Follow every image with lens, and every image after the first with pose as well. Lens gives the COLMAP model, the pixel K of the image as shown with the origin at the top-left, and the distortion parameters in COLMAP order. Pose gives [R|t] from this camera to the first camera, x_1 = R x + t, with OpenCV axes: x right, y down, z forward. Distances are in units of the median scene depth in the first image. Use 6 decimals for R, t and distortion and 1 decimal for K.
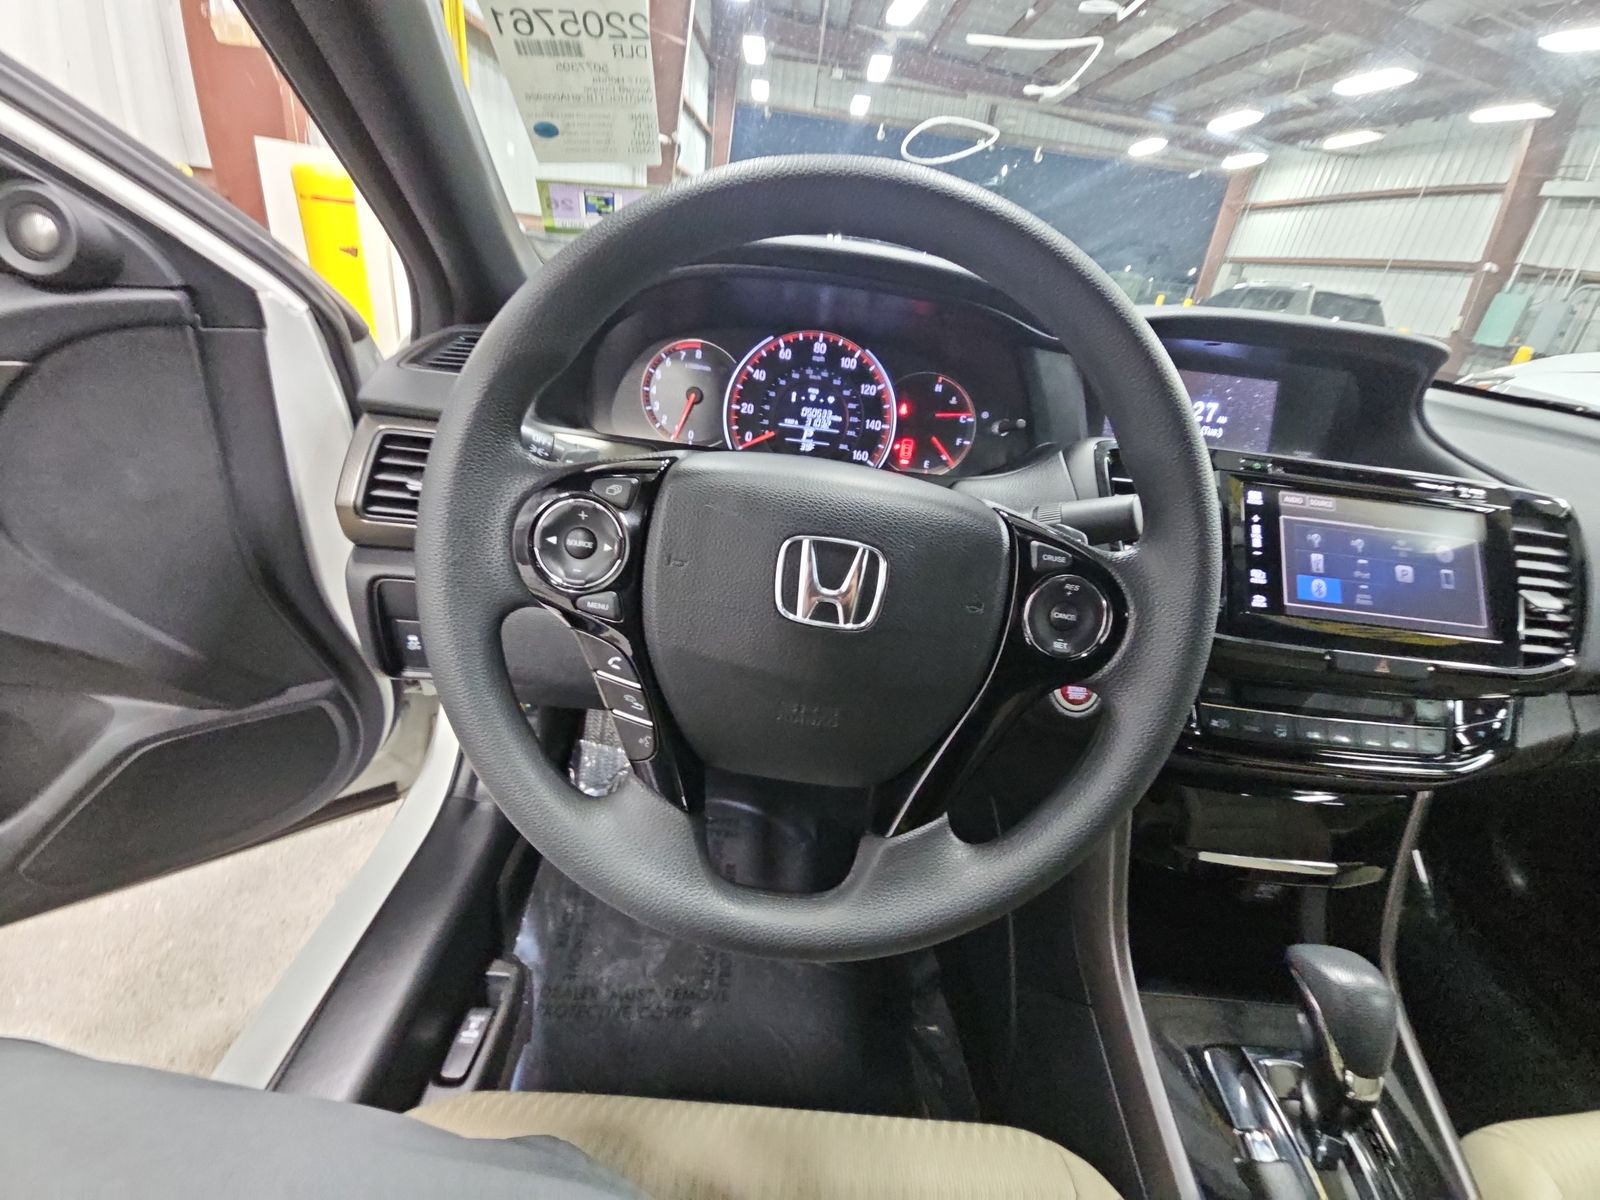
lens RADIAL K [[644.1, 0, 791.4], [0, 644.1, 594.1], [0, 0, 1]] dist [0.010939, -0.008862]
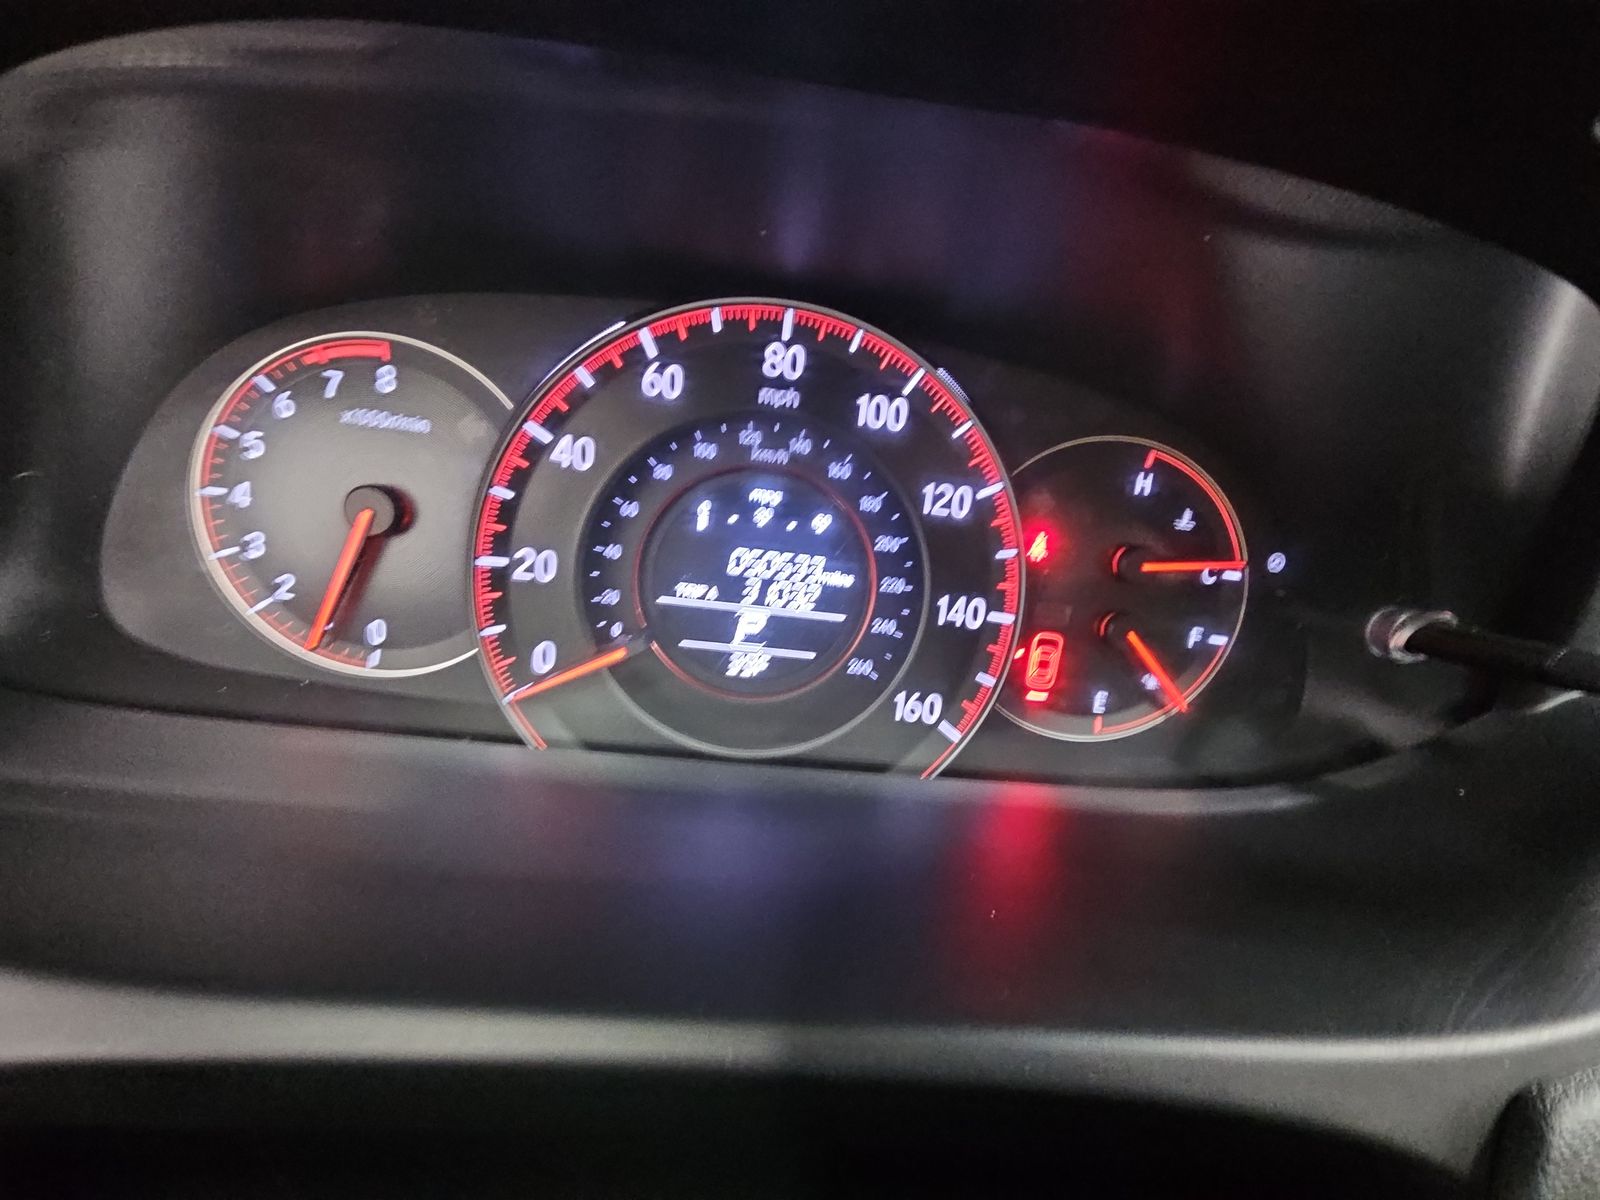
lens RADIAL K [[644.1, 0, 786.4], [0, 644.1, 597.0], [0, 0, 1]] dist [0.010939, -0.008862]
pose [[0.999619, -0.002941, 0.027452, 0.036088], [0.003847, 0.999447, -0.033019, -0.259354], [-0.027339, 0.033112, 0.999078, 0.696733]]
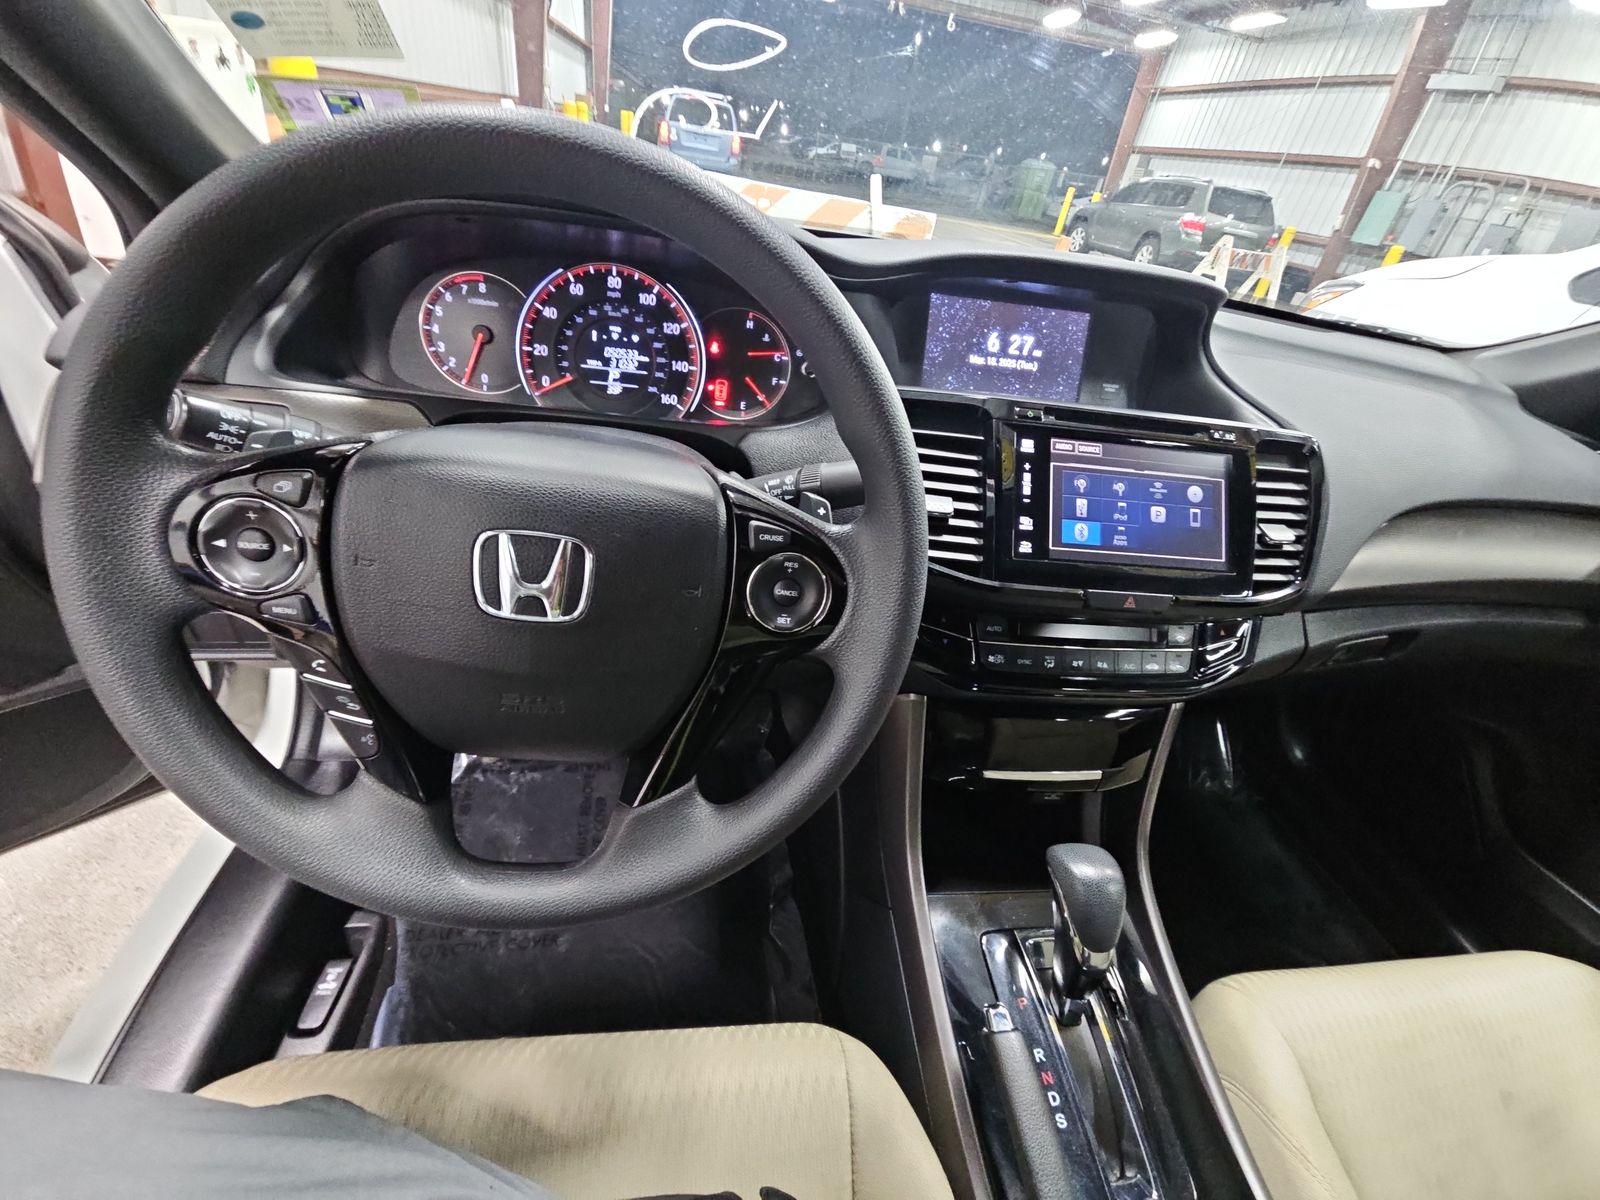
lens RADIAL K [[644.1, 0, 787.9], [0, 644.1, 592.9], [0, 0, 1]] dist [0.010939, -0.008862]
pose [[0.992634, -0.049279, 0.110678, 0.163333], [0.033696, 0.989790, 0.138492, -0.056515], [-0.116372, -0.133742, 0.984160, -0.007113]]
